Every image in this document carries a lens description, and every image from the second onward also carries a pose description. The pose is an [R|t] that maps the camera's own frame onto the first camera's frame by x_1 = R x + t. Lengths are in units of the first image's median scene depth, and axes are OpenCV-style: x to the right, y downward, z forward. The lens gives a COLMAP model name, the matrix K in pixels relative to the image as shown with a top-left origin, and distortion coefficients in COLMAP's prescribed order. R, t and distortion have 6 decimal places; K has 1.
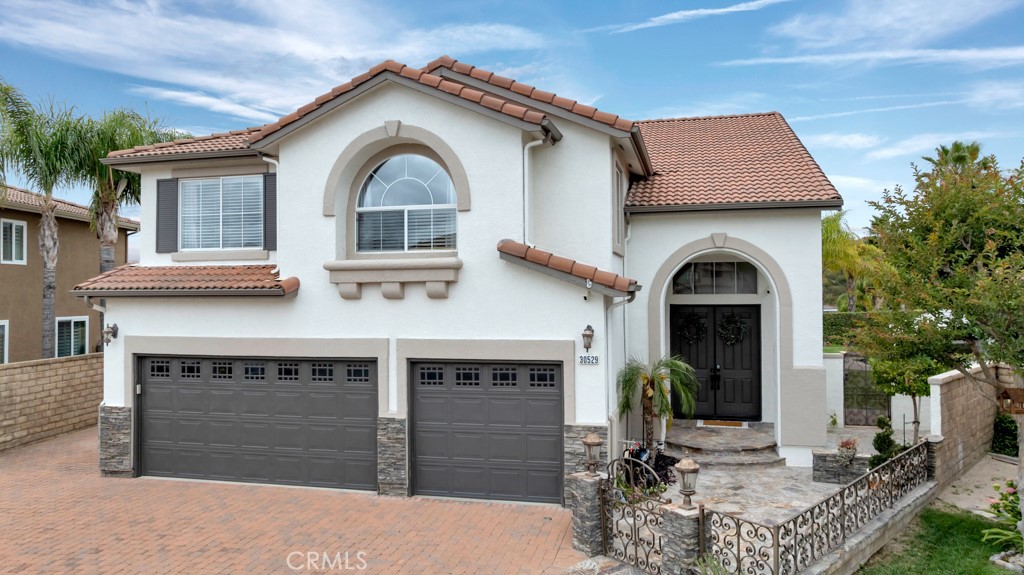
lens RADIAL K [[692.4, 0, 536.5], [0, 692.4, 290.0], [0, 0, 1]] dist [-0.059847, 0.044662]
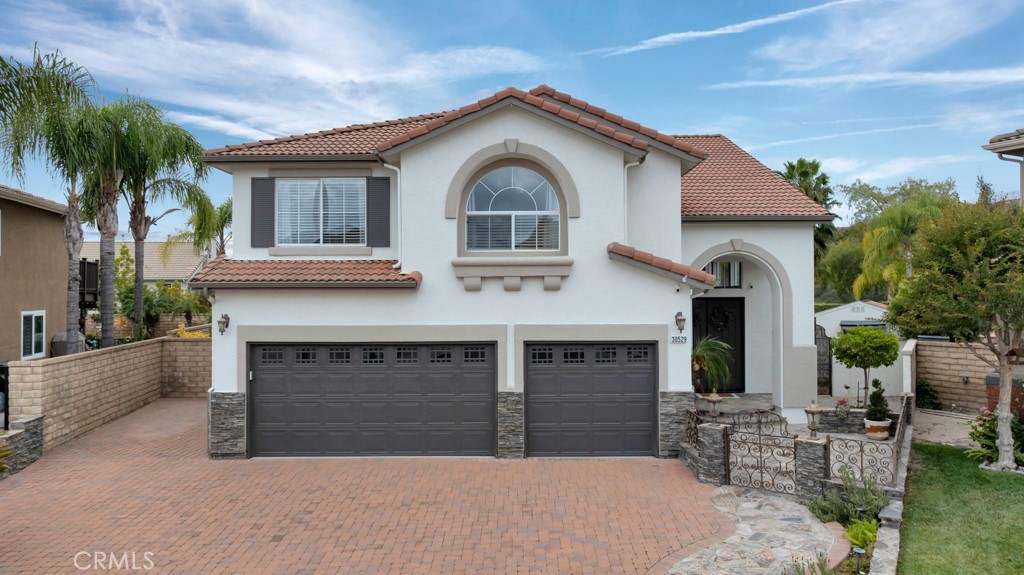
lens RADIAL K [[692.4, 0, 536.5], [0, 692.4, 290.0], [0, 0, 1]] dist [-0.059847, 0.044662]
pose [[0.975781, 0.002693, 0.218732, -0.411855], [-0.003849, 0.999981, 0.004857, 0.005553], [-0.218715, -0.005581, 0.975773, -0.153579]]
